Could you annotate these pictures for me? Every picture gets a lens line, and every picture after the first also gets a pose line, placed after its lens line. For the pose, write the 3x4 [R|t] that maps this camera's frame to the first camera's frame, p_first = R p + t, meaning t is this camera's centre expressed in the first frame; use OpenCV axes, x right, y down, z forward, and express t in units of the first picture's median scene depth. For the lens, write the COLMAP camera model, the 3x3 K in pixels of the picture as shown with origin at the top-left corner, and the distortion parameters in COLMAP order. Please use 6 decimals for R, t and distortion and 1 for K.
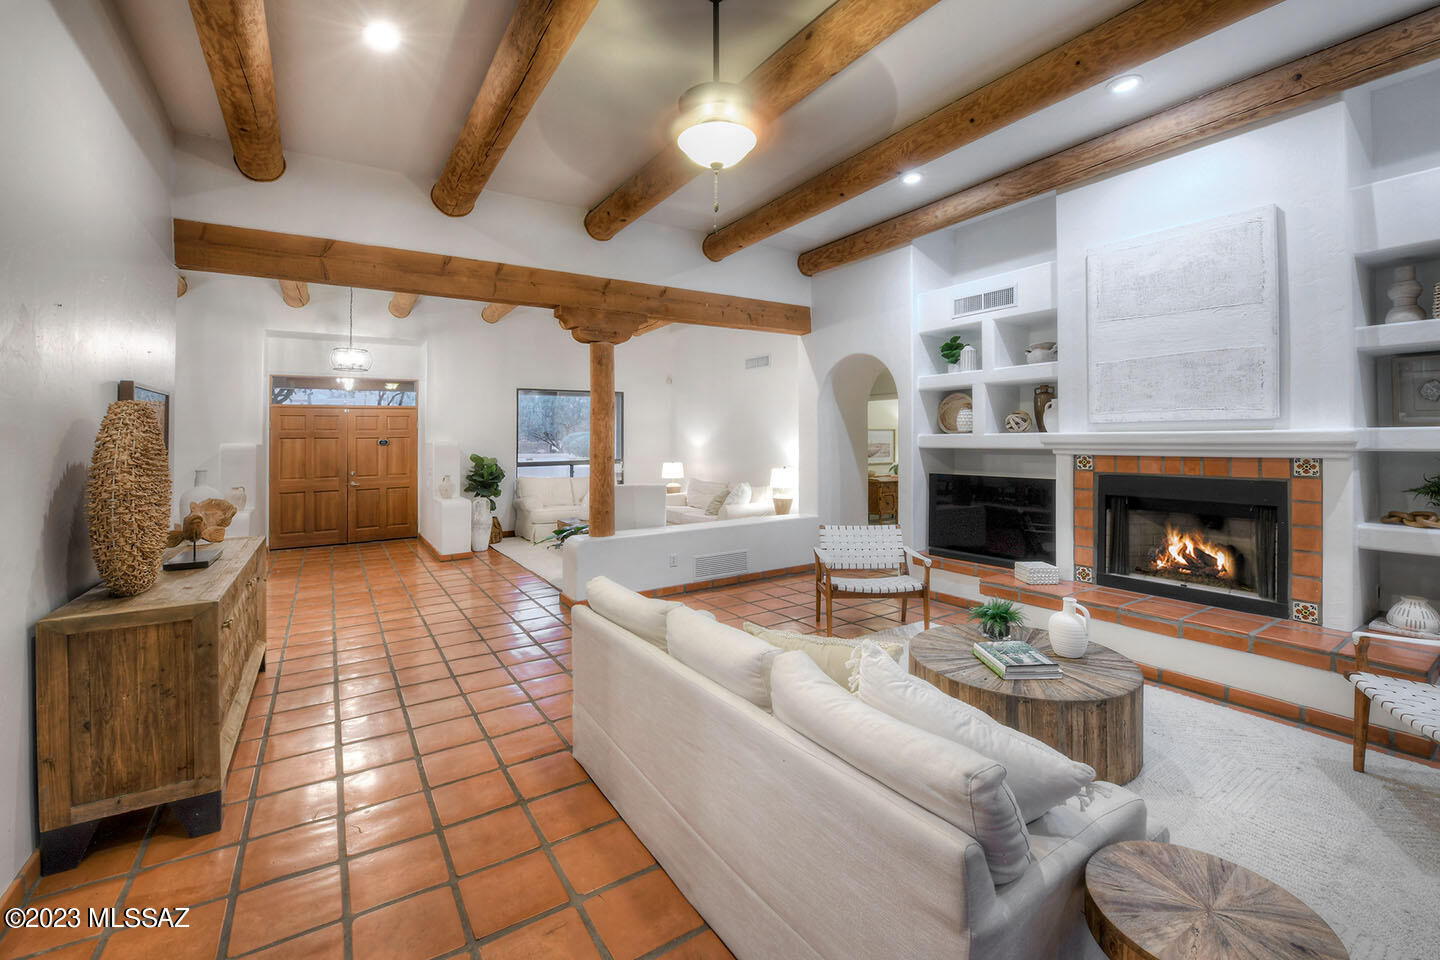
lens RADIAL K [[615.0, 0, 756.8], [0, 615.0, 430.6], [0, 0, 1]] dist [-0.001960, -0.000308]
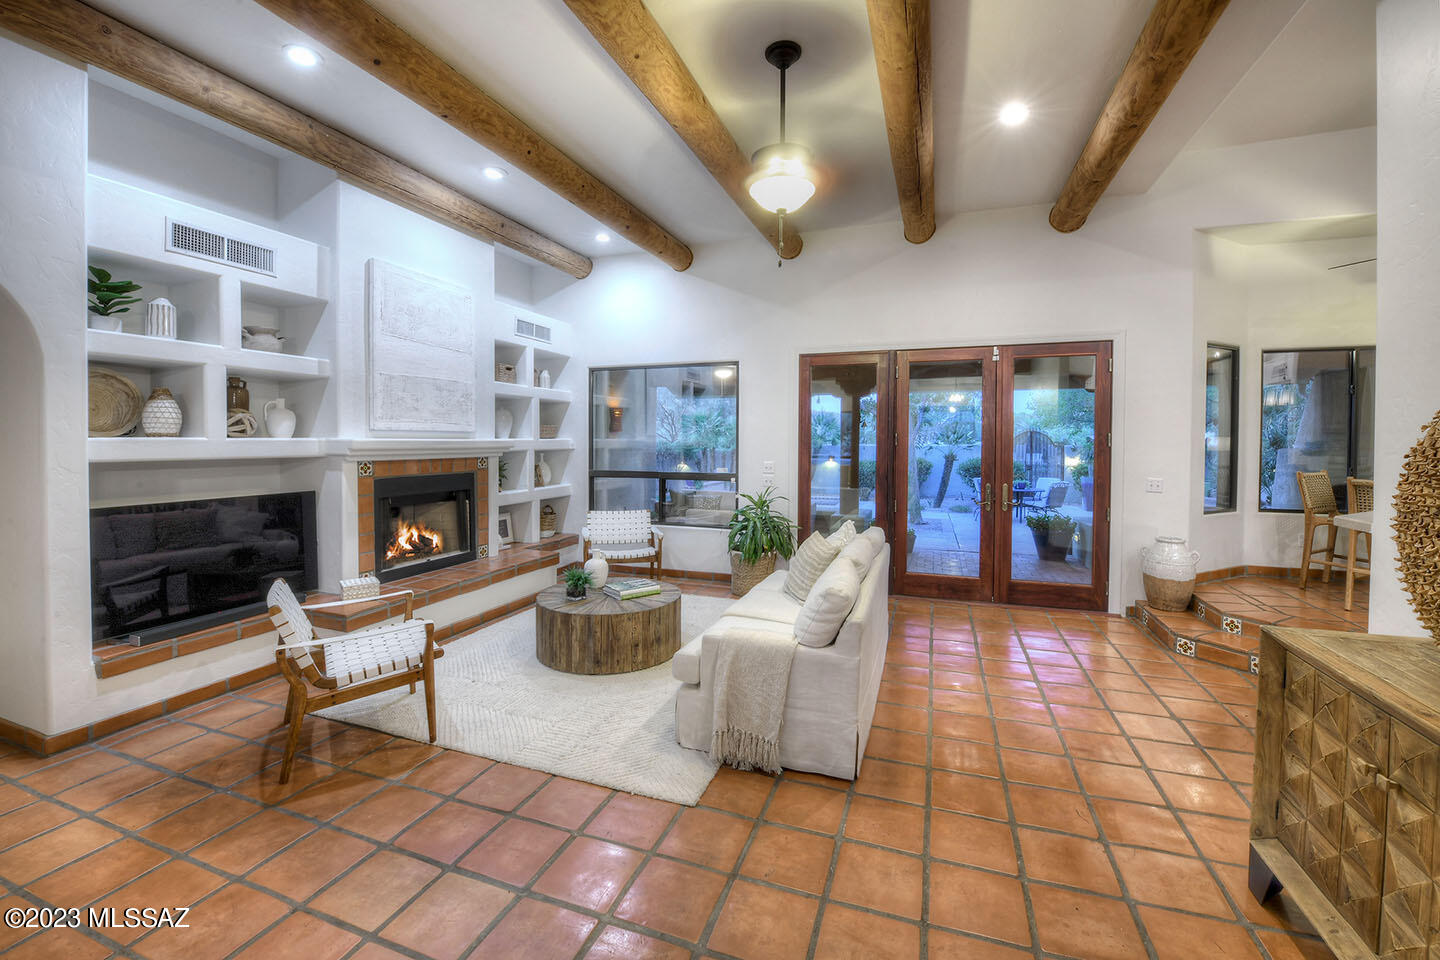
lens RADIAL K [[635.1, 0, 695.4], [0, 635.1, 451.2], [0, 0, 1]] dist [-0.000931, -0.000158]
pose [[-0.561282, -0.005034, 0.827609, -0.635031], [-0.004844, 0.999984, 0.002798, 0.018049], [-0.827610, -0.002438, -0.561298, 1.160288]]
